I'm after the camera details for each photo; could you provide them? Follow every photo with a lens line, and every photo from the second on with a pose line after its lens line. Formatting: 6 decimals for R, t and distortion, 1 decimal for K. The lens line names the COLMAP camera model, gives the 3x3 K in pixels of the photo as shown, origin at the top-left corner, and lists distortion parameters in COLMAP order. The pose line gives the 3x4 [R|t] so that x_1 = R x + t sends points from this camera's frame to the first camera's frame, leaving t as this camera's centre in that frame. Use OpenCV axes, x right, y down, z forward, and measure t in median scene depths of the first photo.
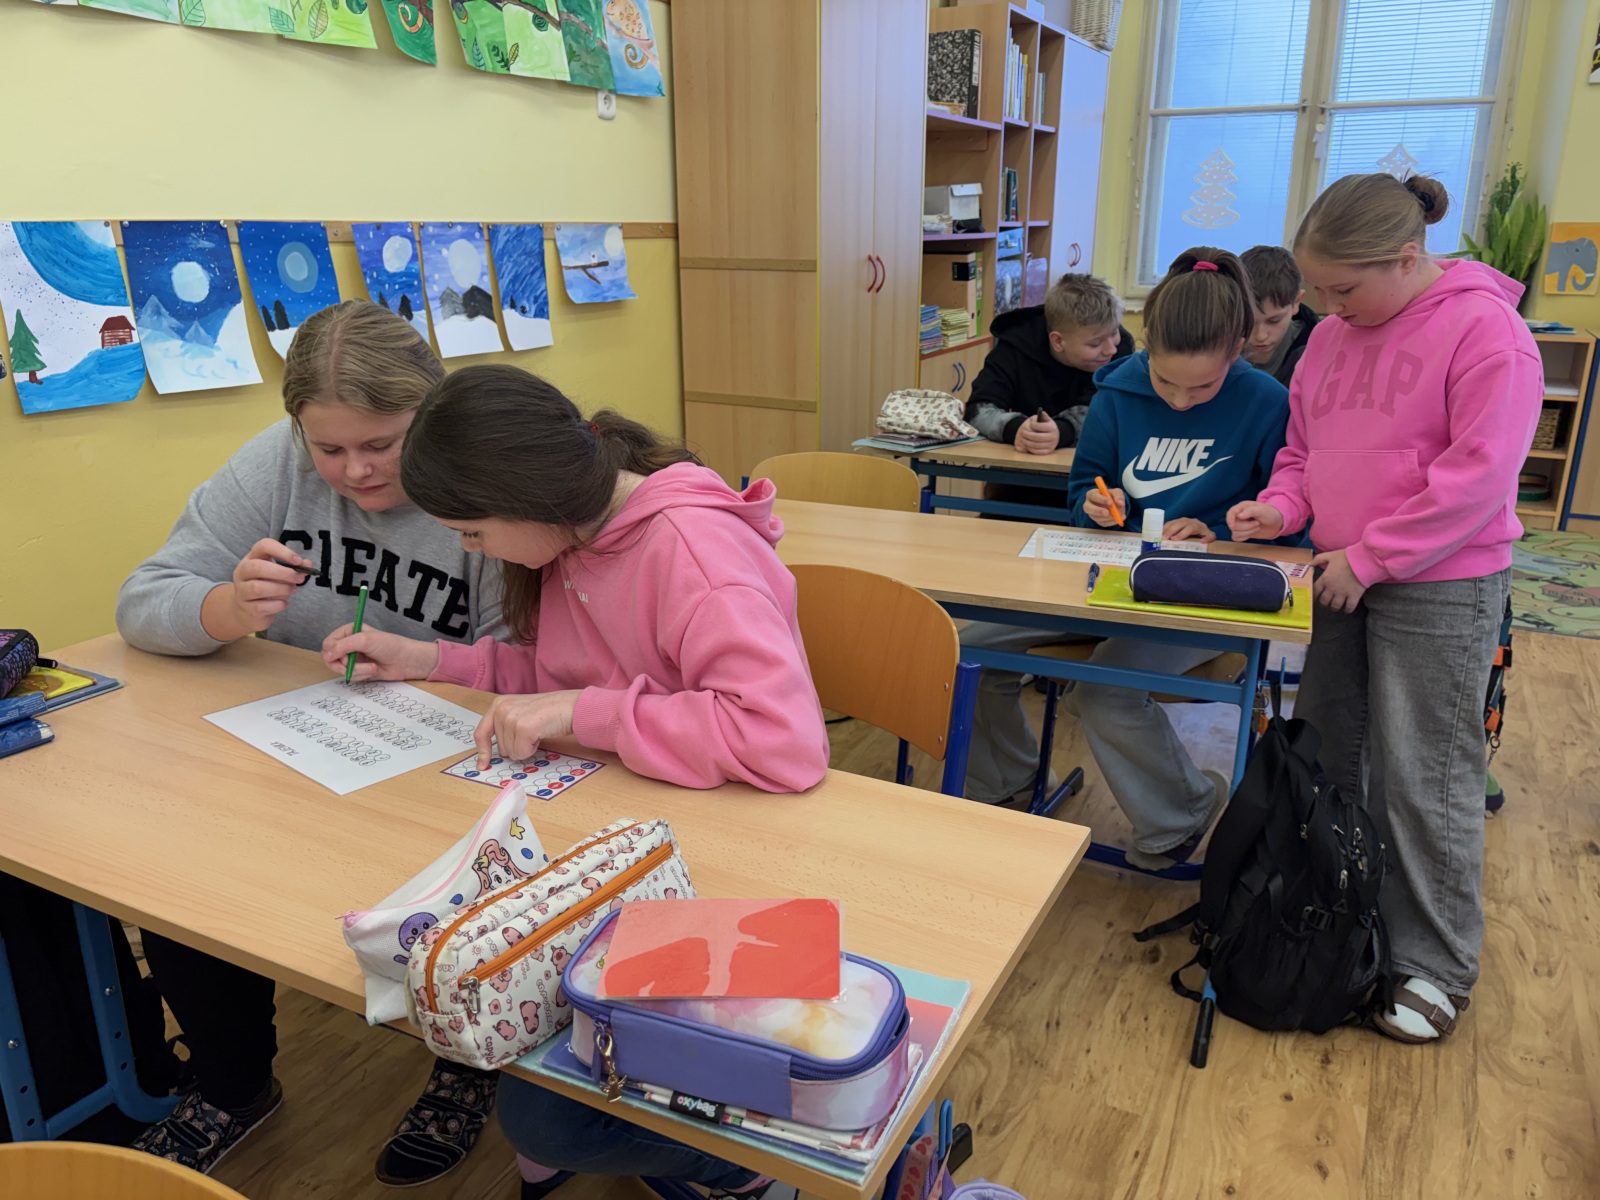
lens RADIAL K [[1226.8, 0, 806.5], [0, 1226.8, 604.9], [0, 0, 1]] dist [0.013422, -0.001669]
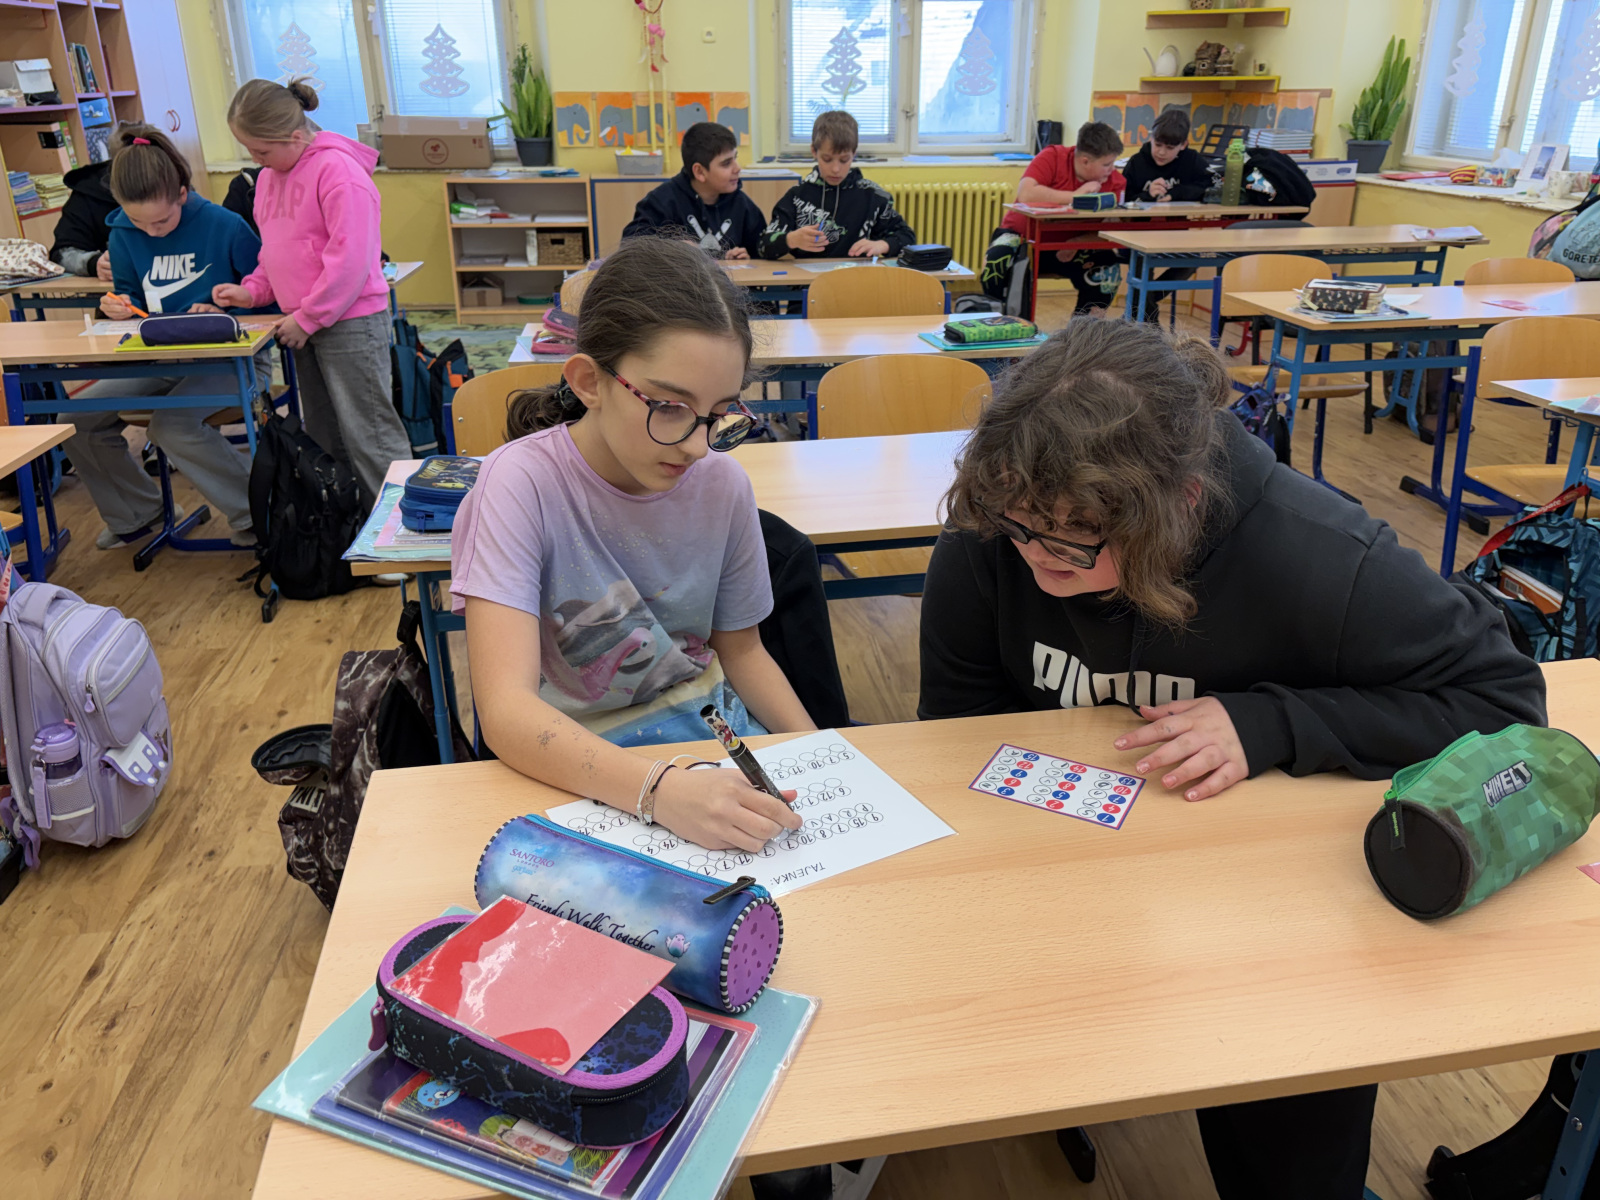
lens RADIAL K [[1226.8, 0, 795.9], [0, 1226.8, 599.2], [0, 0, 1]] dist [0.013422, -0.001669]
pose [[0.831811, -0.217760, 0.510560, 0.040928], [0.164879, 0.975248, 0.147331, 0.138187], [-0.530005, -0.038370, 0.847126, -0.545794]]
